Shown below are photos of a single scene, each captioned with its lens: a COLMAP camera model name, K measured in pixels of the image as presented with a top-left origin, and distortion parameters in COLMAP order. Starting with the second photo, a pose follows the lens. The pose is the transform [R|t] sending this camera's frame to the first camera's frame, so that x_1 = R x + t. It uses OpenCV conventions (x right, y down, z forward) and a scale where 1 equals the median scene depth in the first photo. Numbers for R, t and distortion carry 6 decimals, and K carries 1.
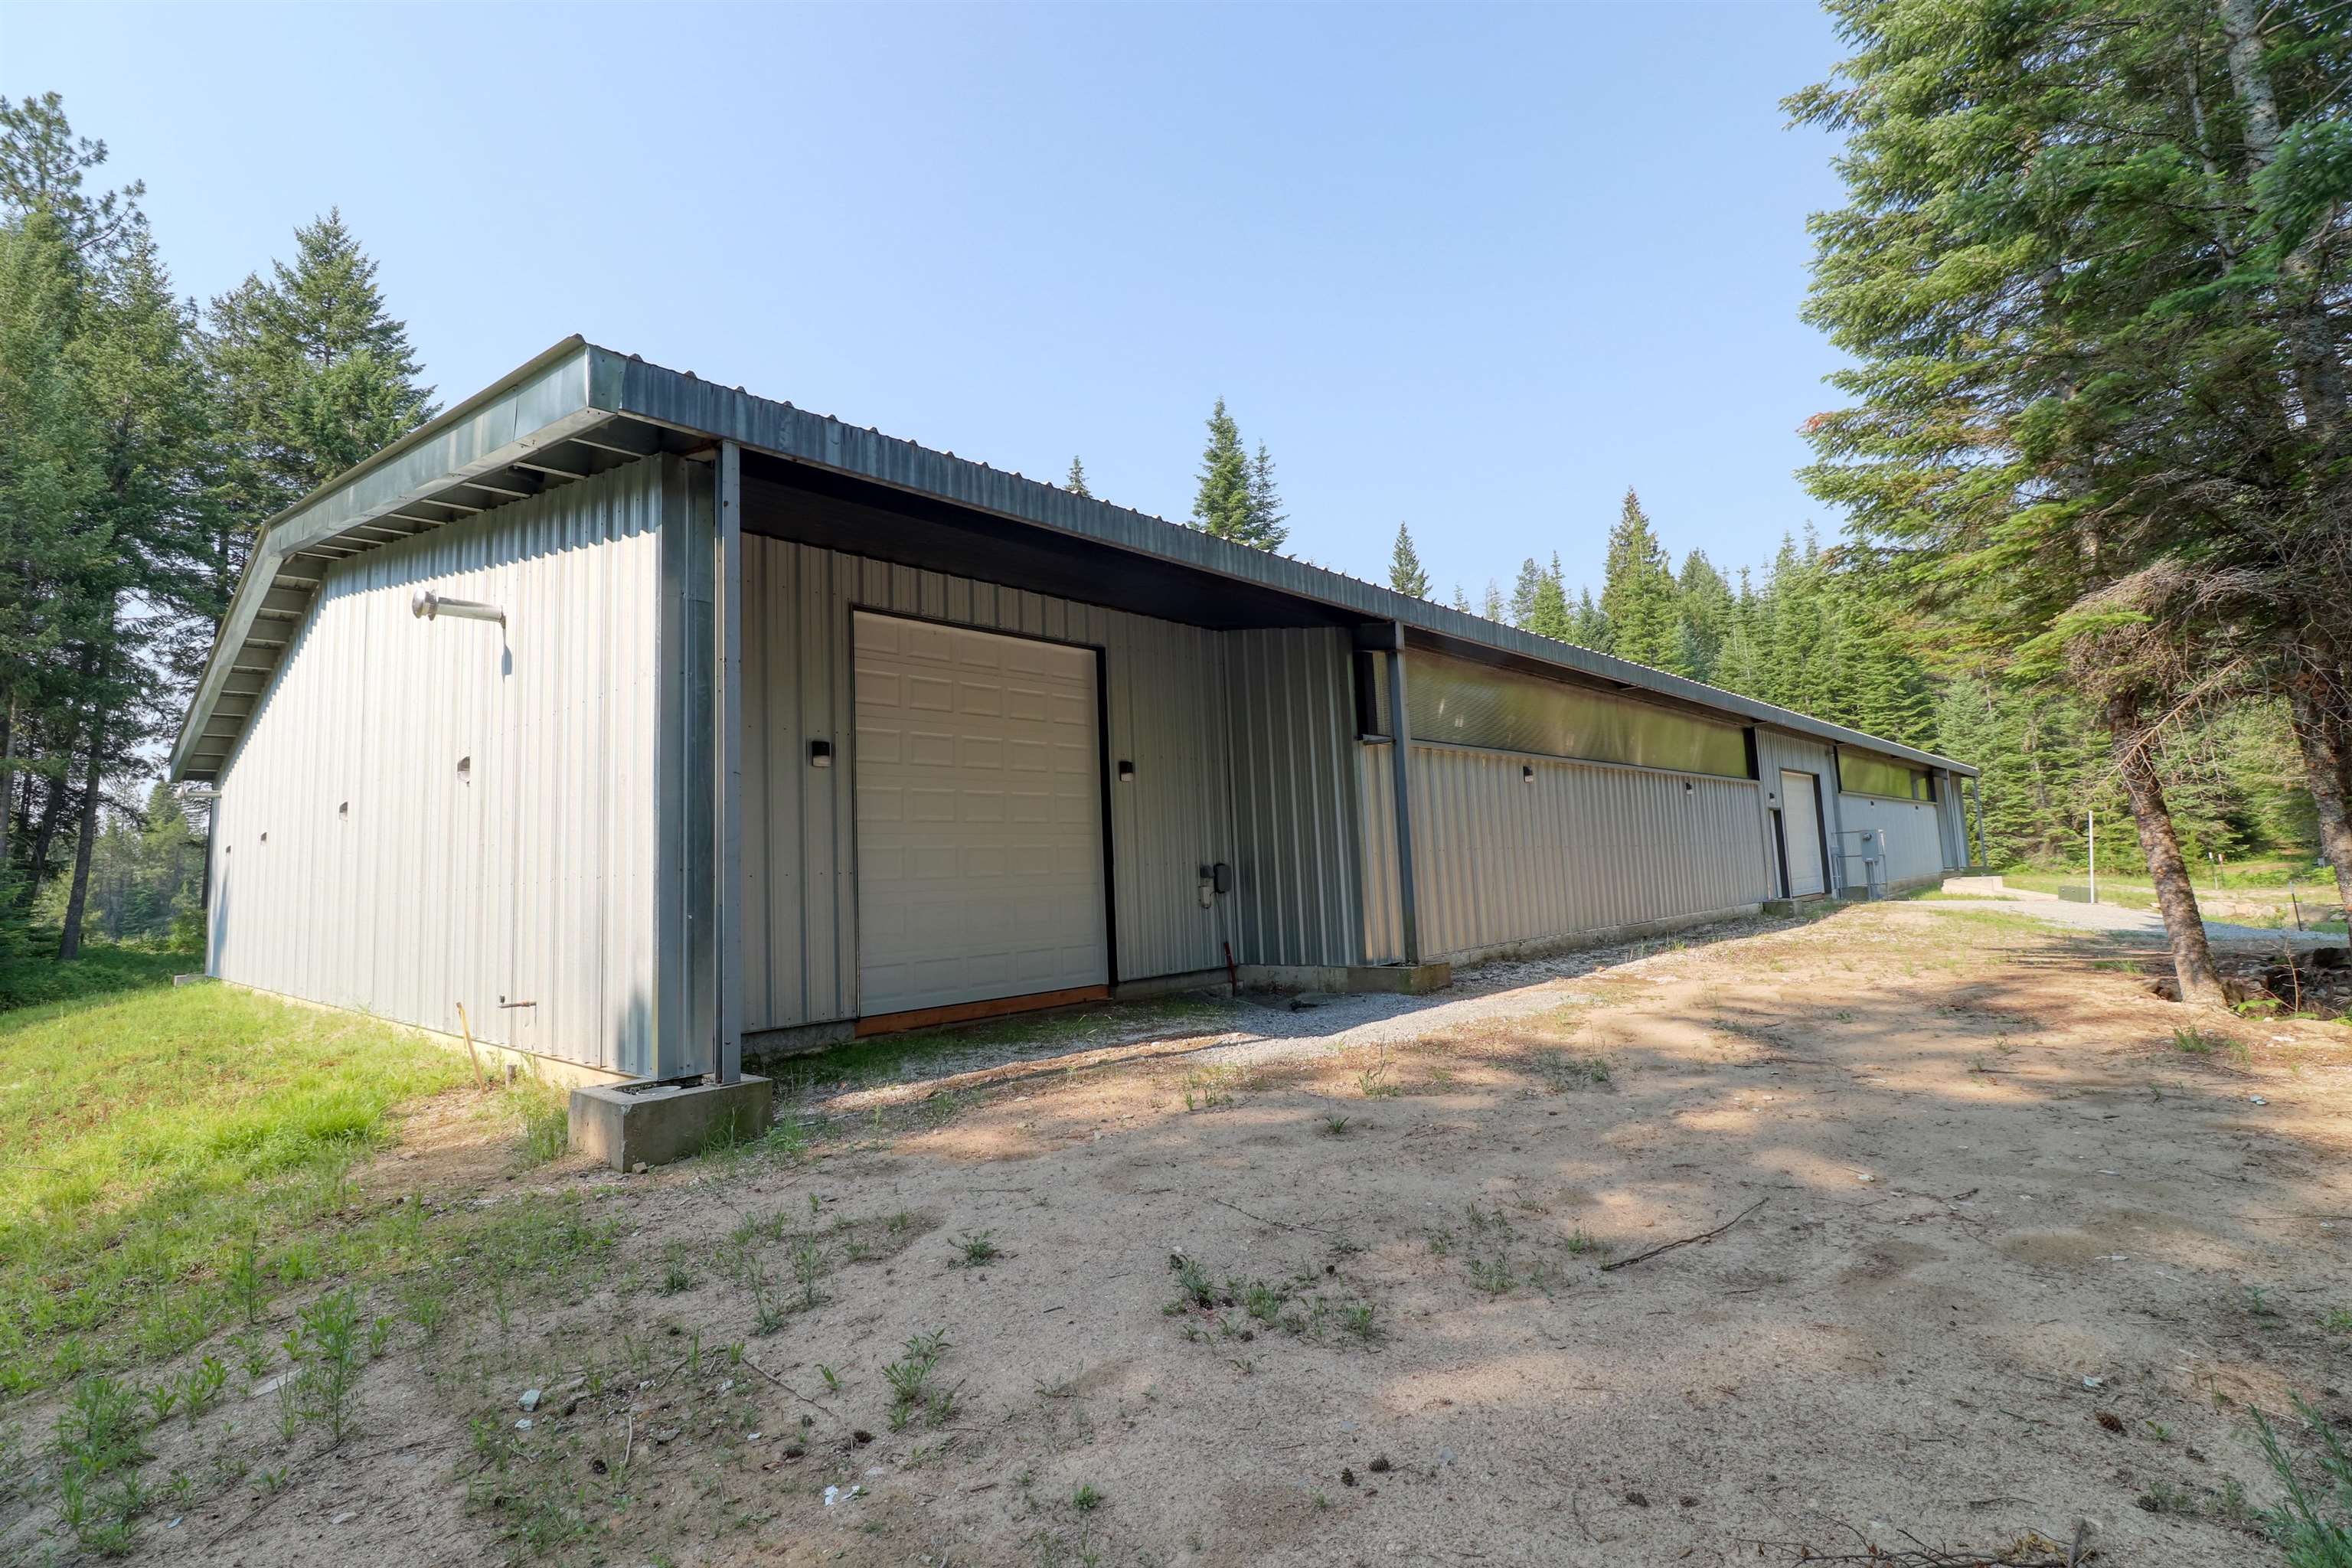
lens RADIAL K [[1107.2, 0, 1176.4], [0, 1107.2, 758.8], [0, 0, 1]] dist [0.003477, -0.016066]
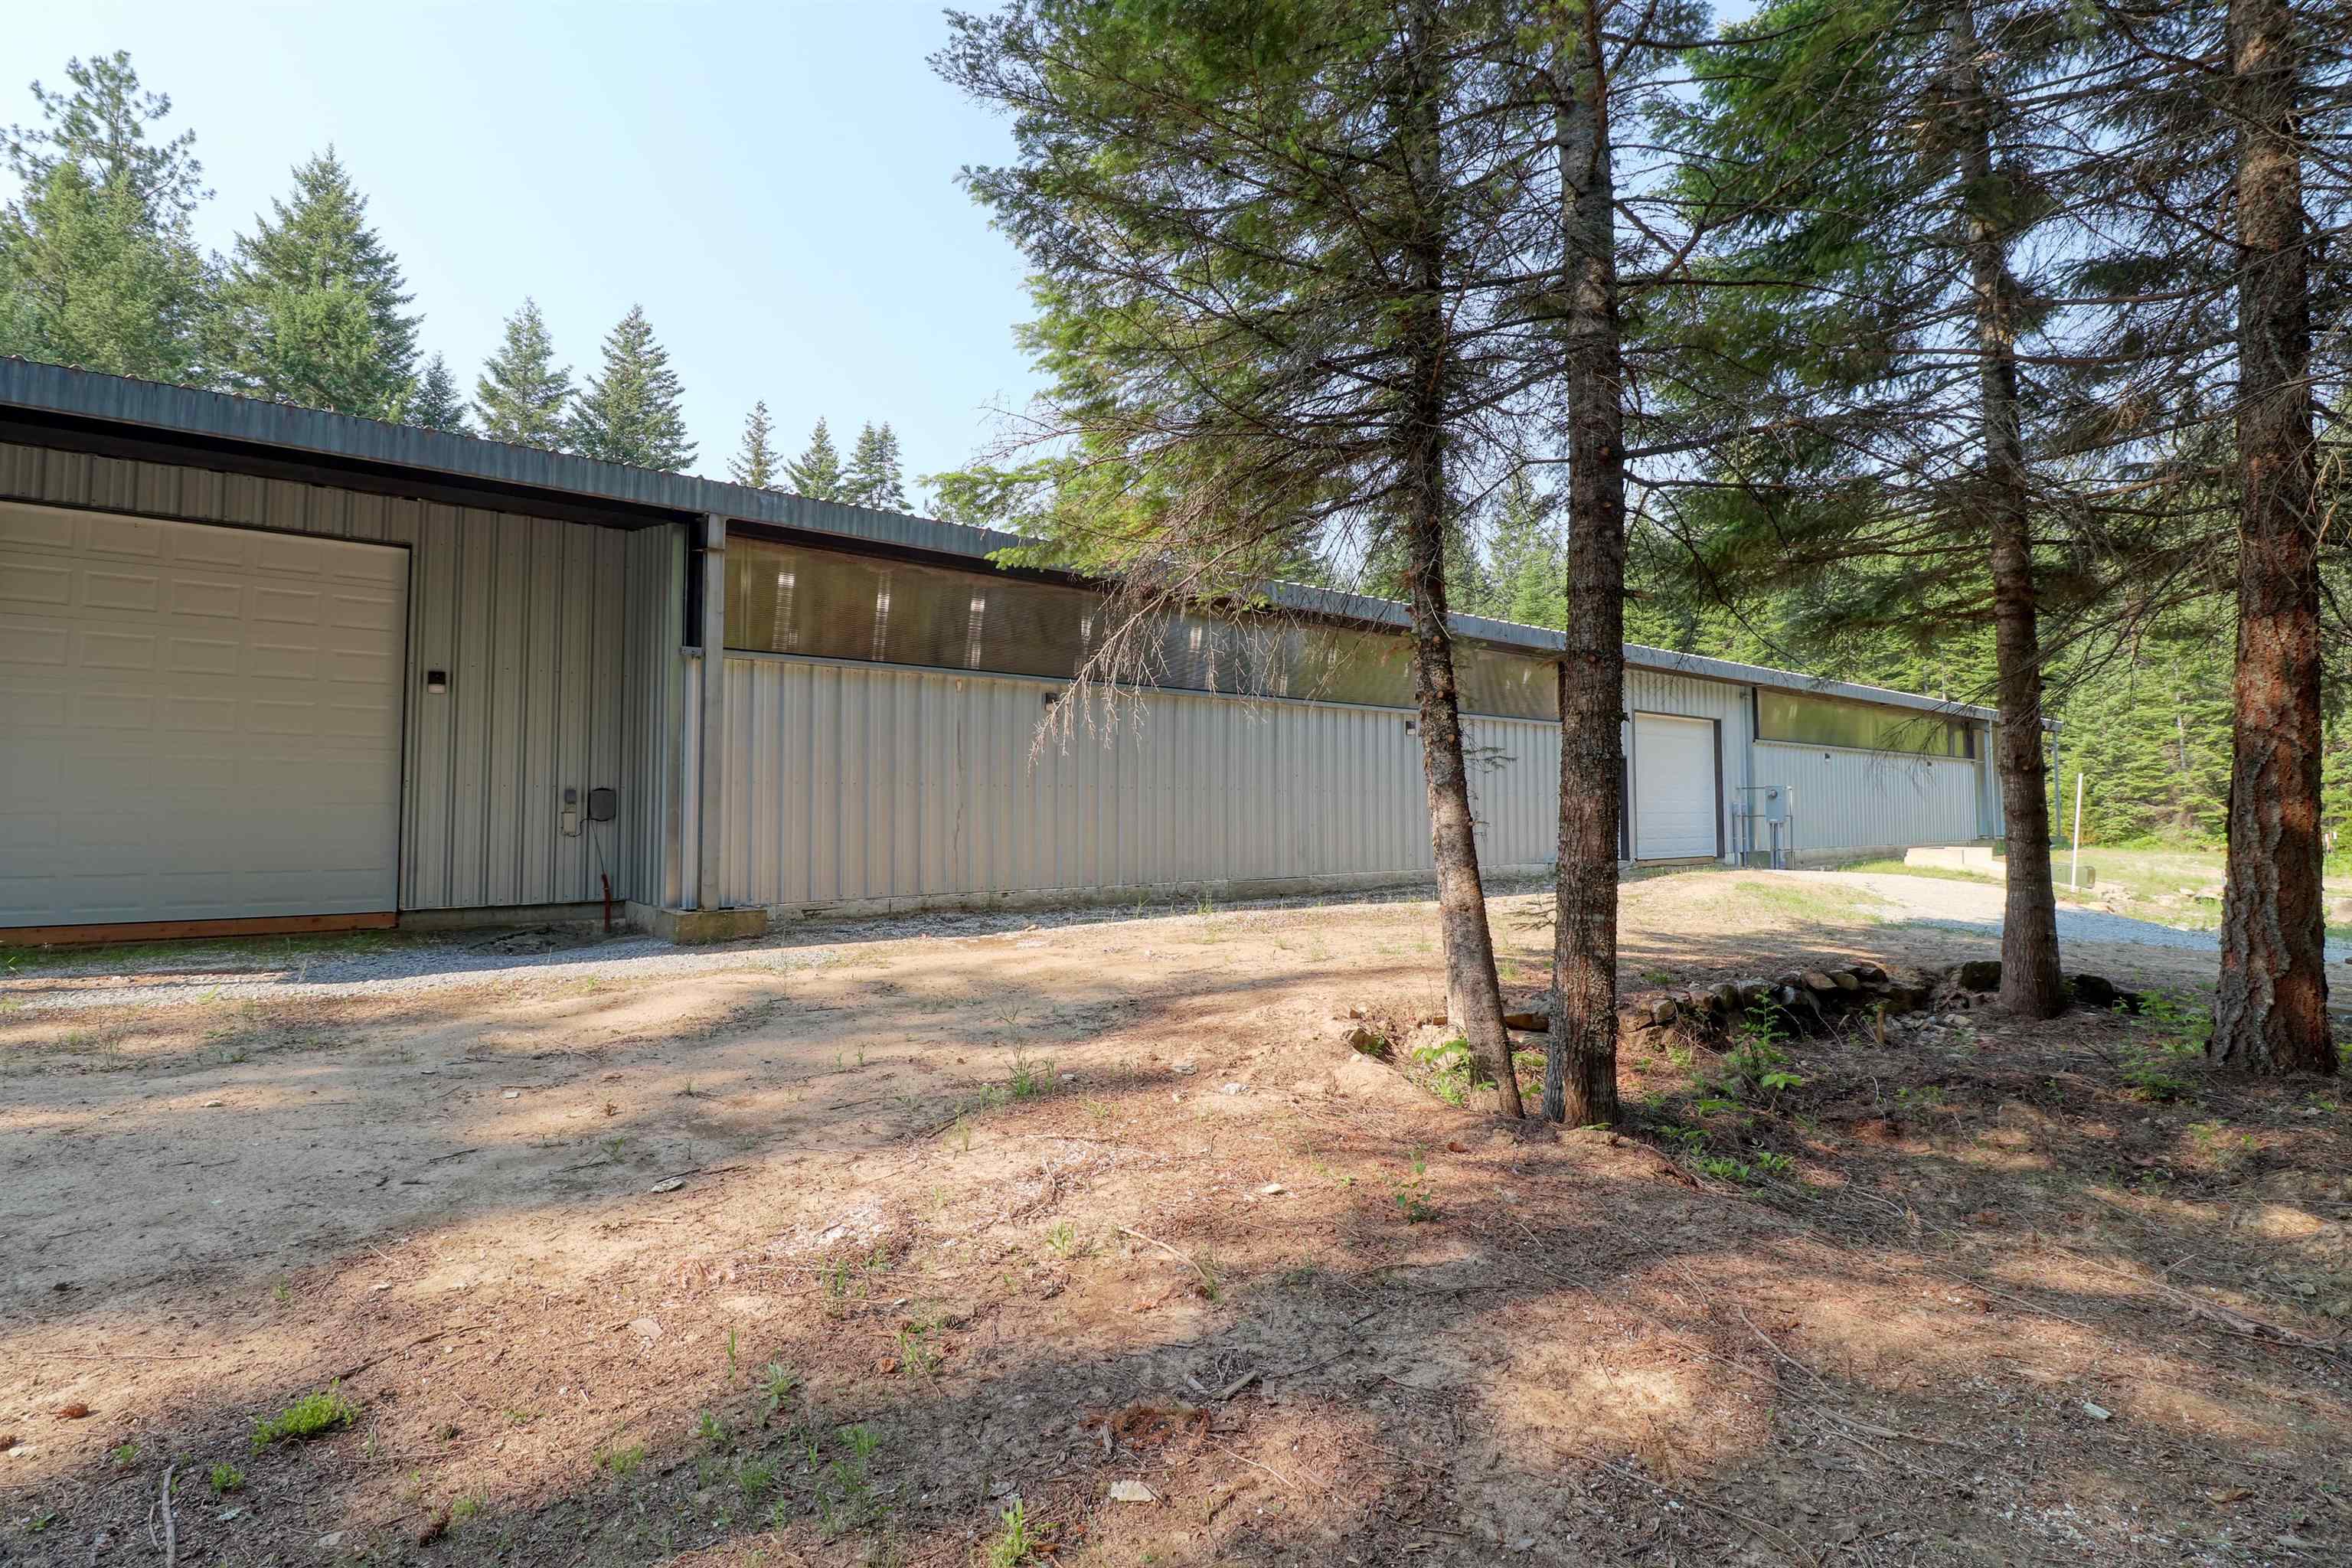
lens RADIAL K [[1107.2, 0, 1176.4], [0, 1107.2, 758.8], [0, 0, 1]] dist [0.003477, -0.016066]
pose [[0.986465, 0.033208, -0.160576, 0.218348], [-0.023457, 0.997785, 0.062243, 0.000899], [0.162287, -0.057634, 0.985059, 0.062880]]
